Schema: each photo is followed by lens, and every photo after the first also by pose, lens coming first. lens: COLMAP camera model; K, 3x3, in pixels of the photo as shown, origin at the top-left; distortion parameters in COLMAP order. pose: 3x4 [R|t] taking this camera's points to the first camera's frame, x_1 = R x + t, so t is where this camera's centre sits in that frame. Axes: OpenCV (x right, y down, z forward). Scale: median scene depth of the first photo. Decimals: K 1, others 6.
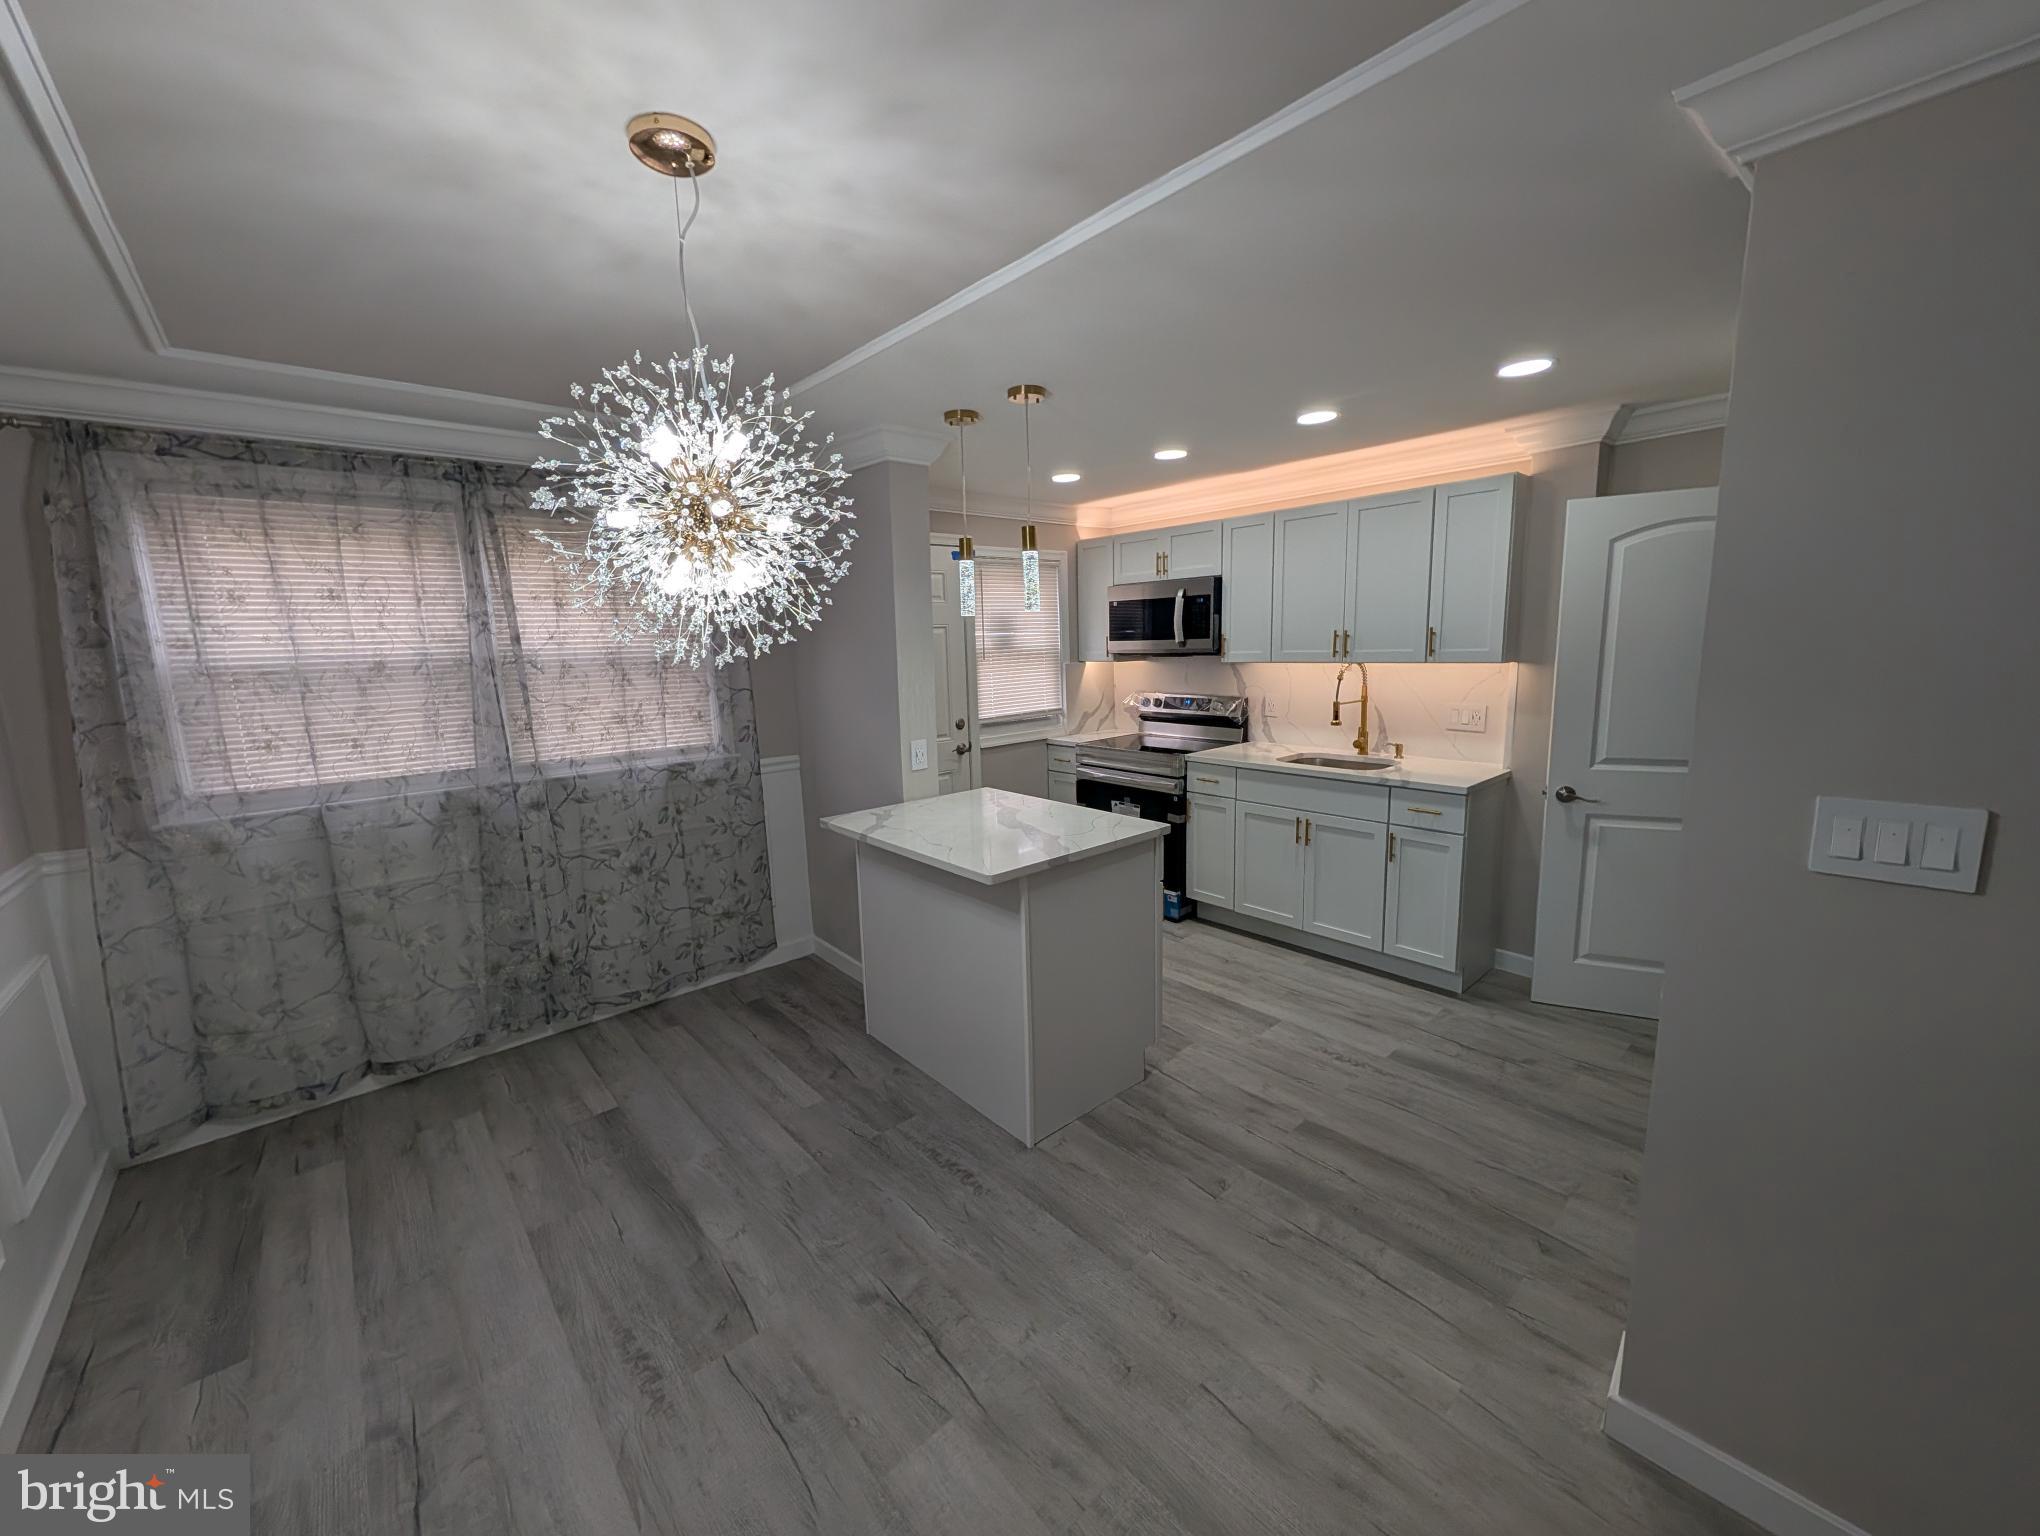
lens RADIAL K [[779.9, 0, 1025.6], [0, 779.9, 756.6], [0, 0, 1]] dist [0.001706, -0.000113]
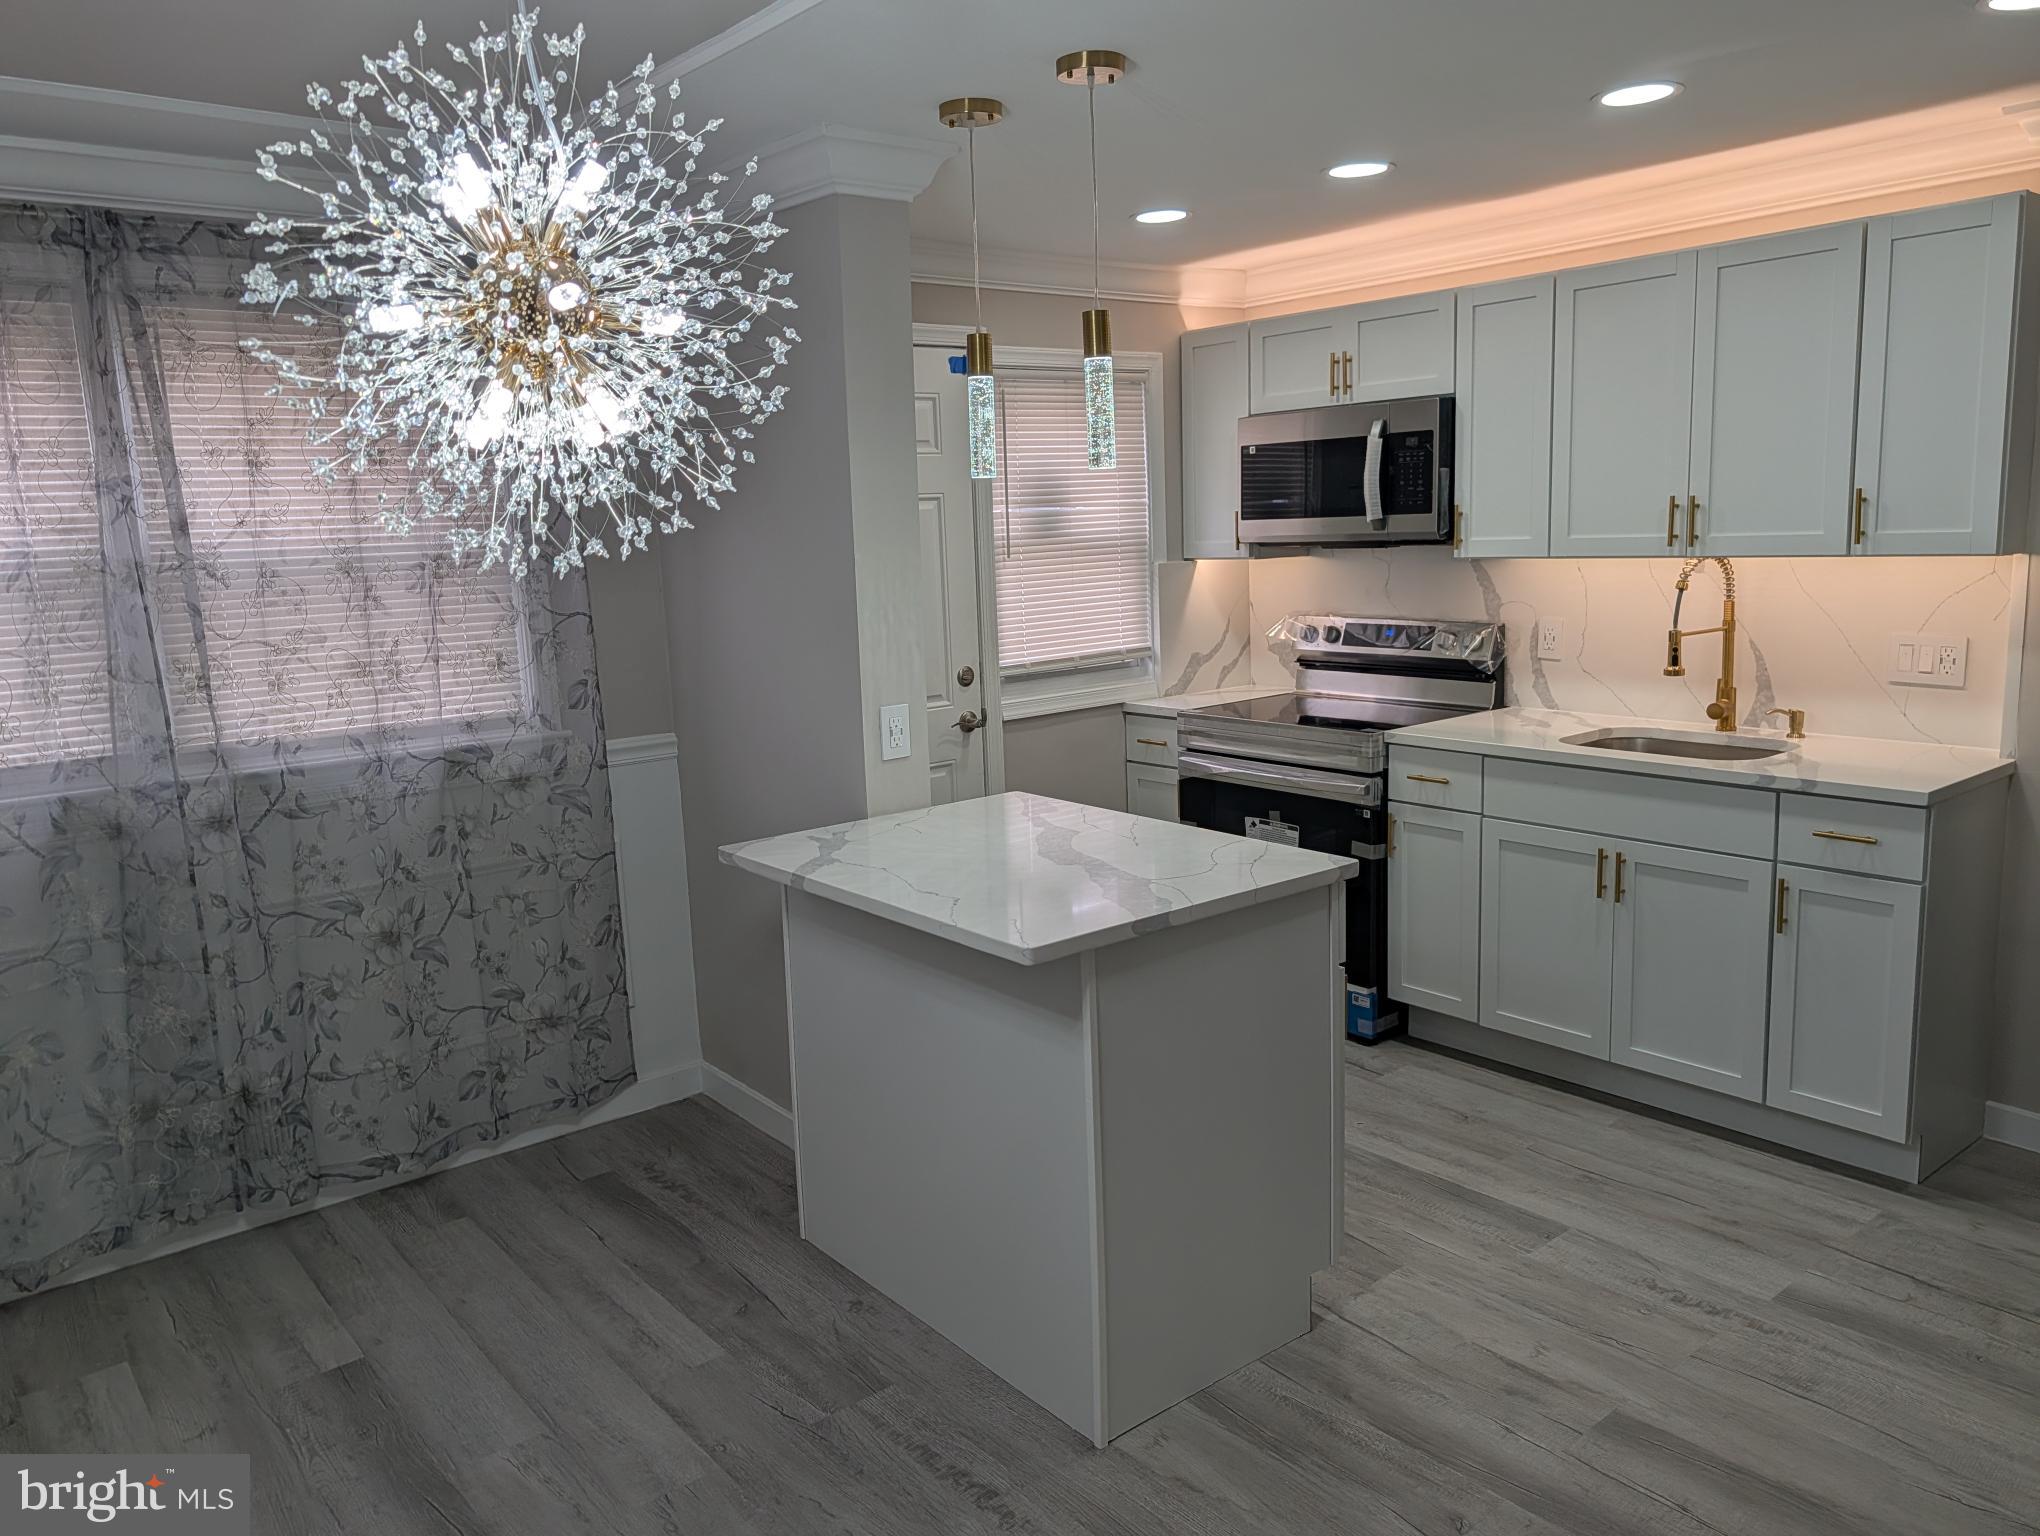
lens RADIAL K [[1460.4, 0, 1003.0], [0, 1460.4, 744.3], [0, 0, 1]] dist [0.009047, -0.004987]
pose [[0.998607, -0.000716, -0.052760, -0.006747], [0.000979, 0.999987, 0.004966, 0.001680], [0.052756, -0.005011, 0.998595, -0.022435]]
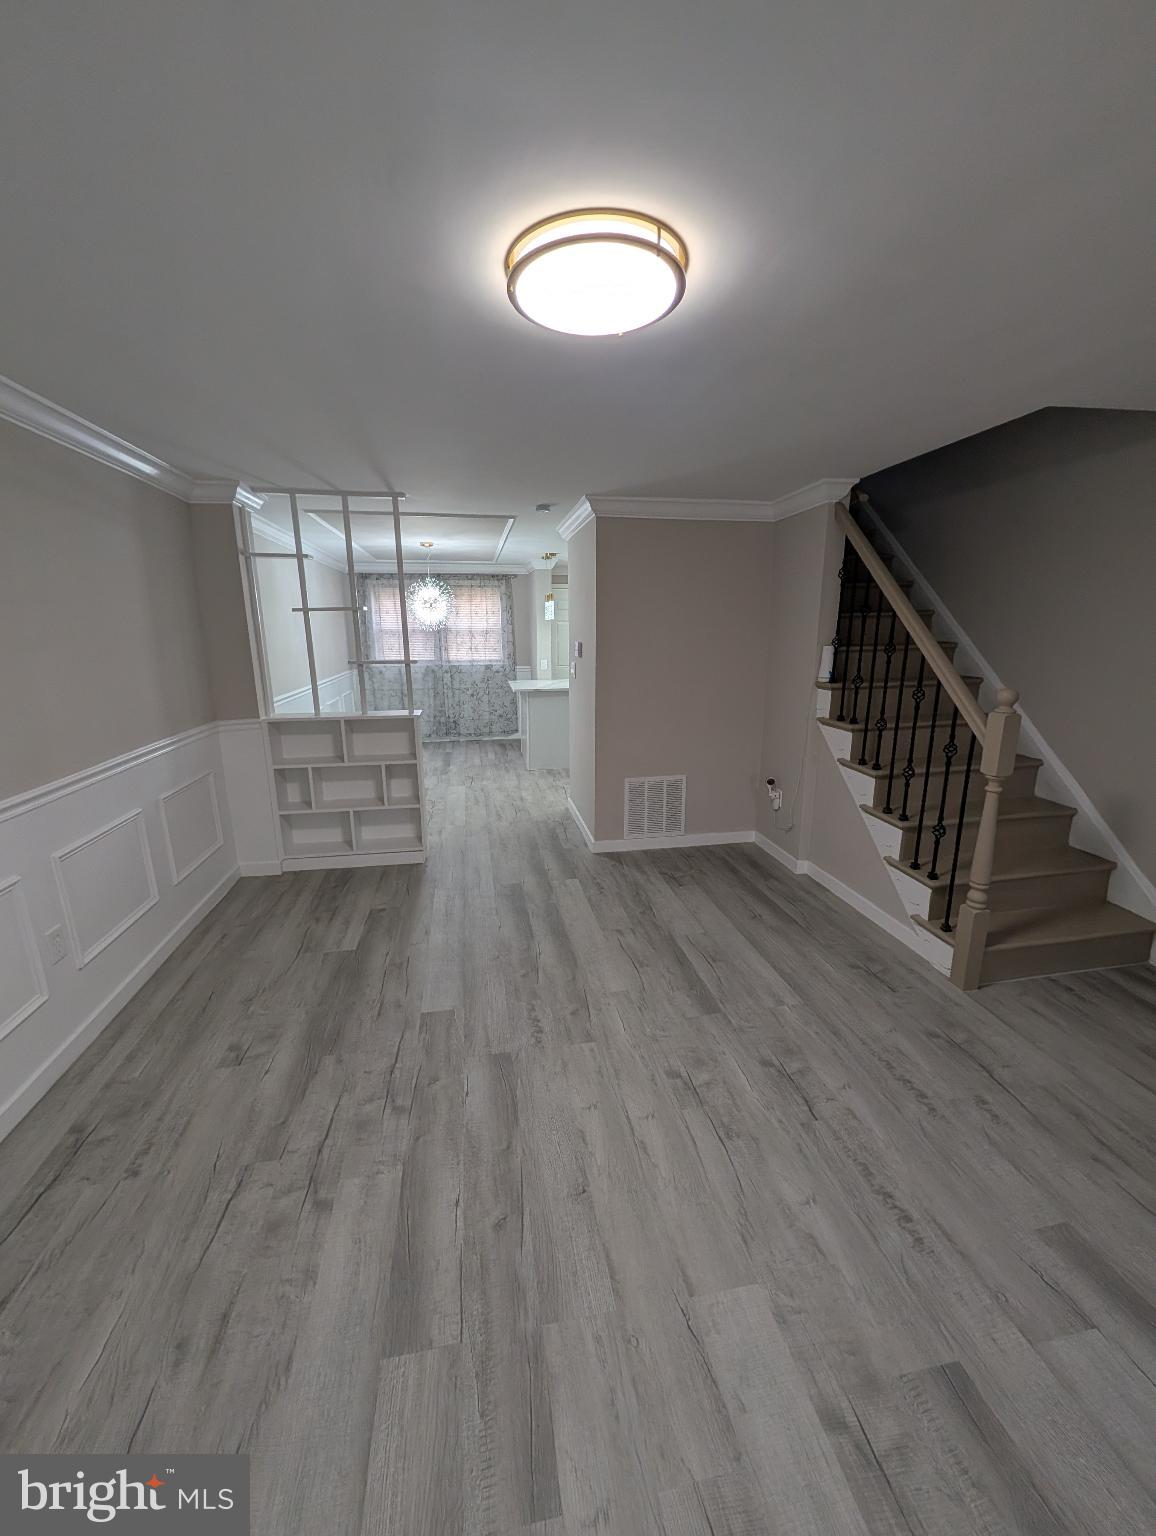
lens RADIAL K [[587.2, 0, 576.7], [0, 587.2, 763.4], [0, 0, 1]] dist [0.001706, -0.000113]
pose [[0.846891, 0.142113, -0.512425, 1.265422], [-0.097718, 0.988809, 0.112731, 0.114379], [0.522711, -0.045397, 0.851301, -0.951378]]
